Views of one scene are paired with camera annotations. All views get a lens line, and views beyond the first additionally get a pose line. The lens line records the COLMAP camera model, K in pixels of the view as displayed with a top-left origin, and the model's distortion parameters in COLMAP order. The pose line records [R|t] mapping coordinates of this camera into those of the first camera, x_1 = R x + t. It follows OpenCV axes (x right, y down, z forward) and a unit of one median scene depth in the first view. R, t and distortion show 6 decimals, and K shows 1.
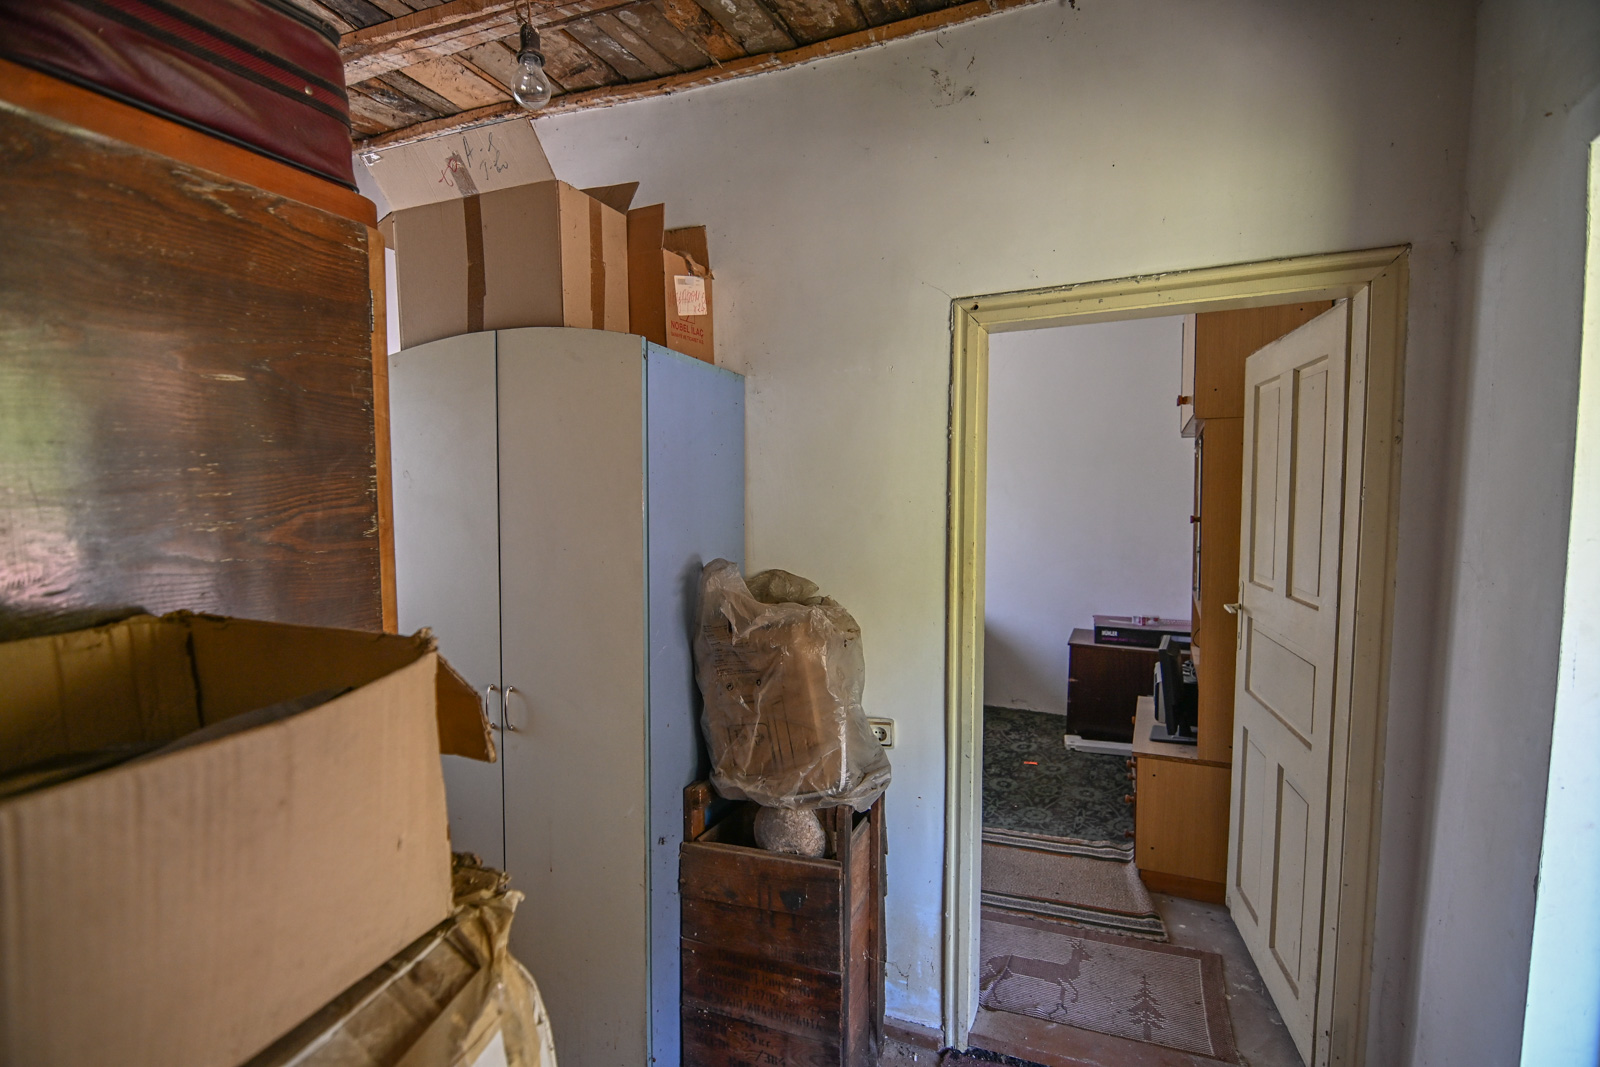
lens RADIAL K [[775.0, 0, 800.5], [0, 775.0, 540.8], [0, 0, 1]] dist [-0.016305, -0.004399]
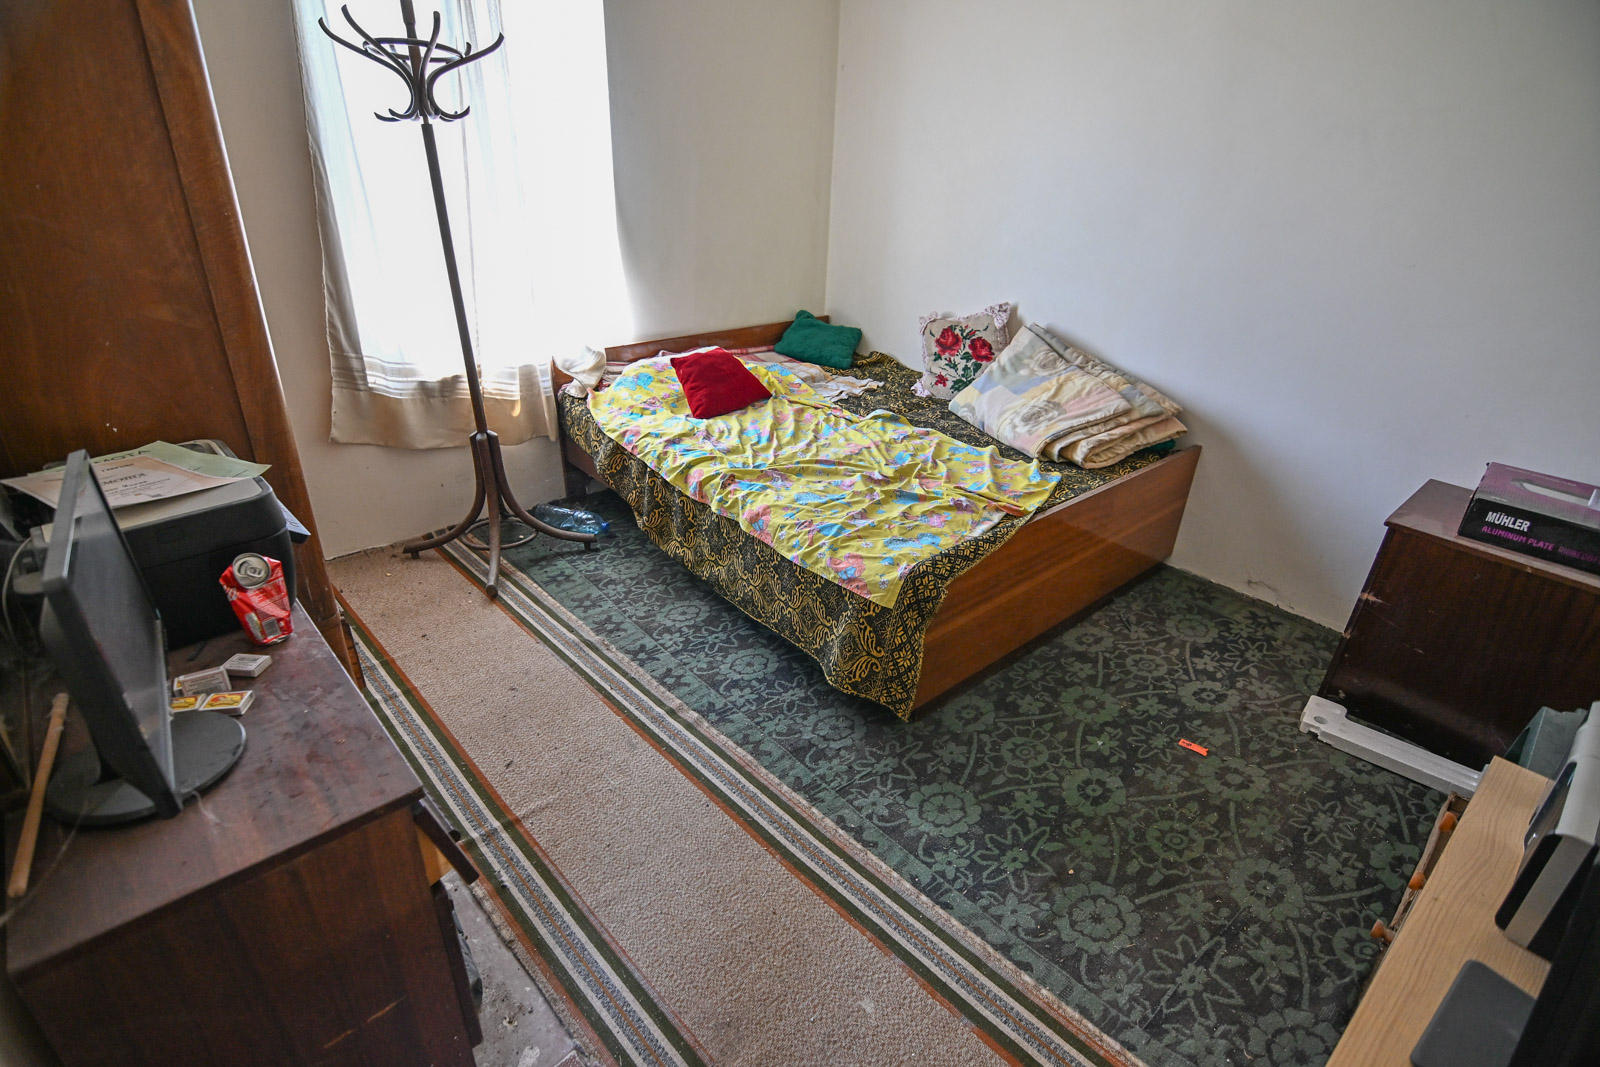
lens RADIAL K [[775.0, 0, 796.0], [0, 775.0, 536.1], [0, 0, 1]] dist [-0.016305, -0.004399]
pose [[0.902040, 0.213859, -0.374950, 0.212641], [-0.058880, 0.921482, 0.383931, -0.007517], [0.427618, -0.324244, 0.843806, 0.494880]]
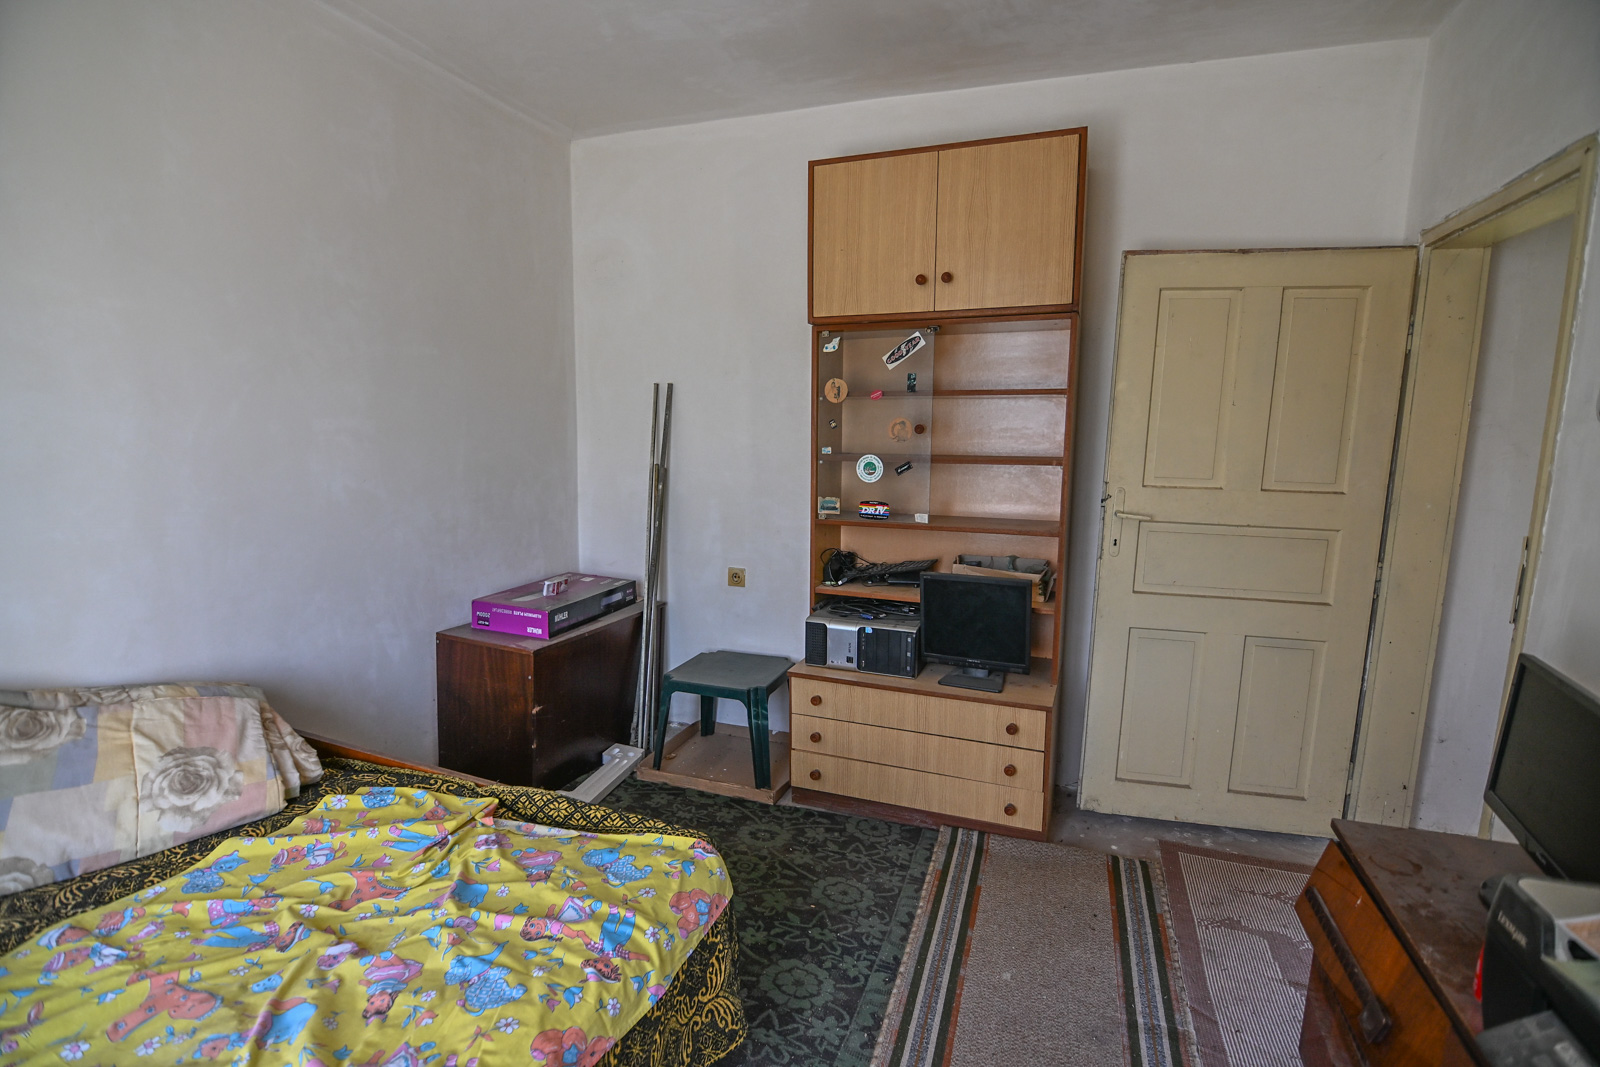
lens RADIAL K [[775.0, 0, 789.7], [0, 775.0, 535.5], [0, 0, 1]] dist [-0.016305, -0.004399]
pose [[-0.040036, -0.136148, 0.989879, -0.236299], [0.047162, 0.989312, 0.137977, -0.026660], [-0.998085, 0.052208, -0.033187, 0.838440]]
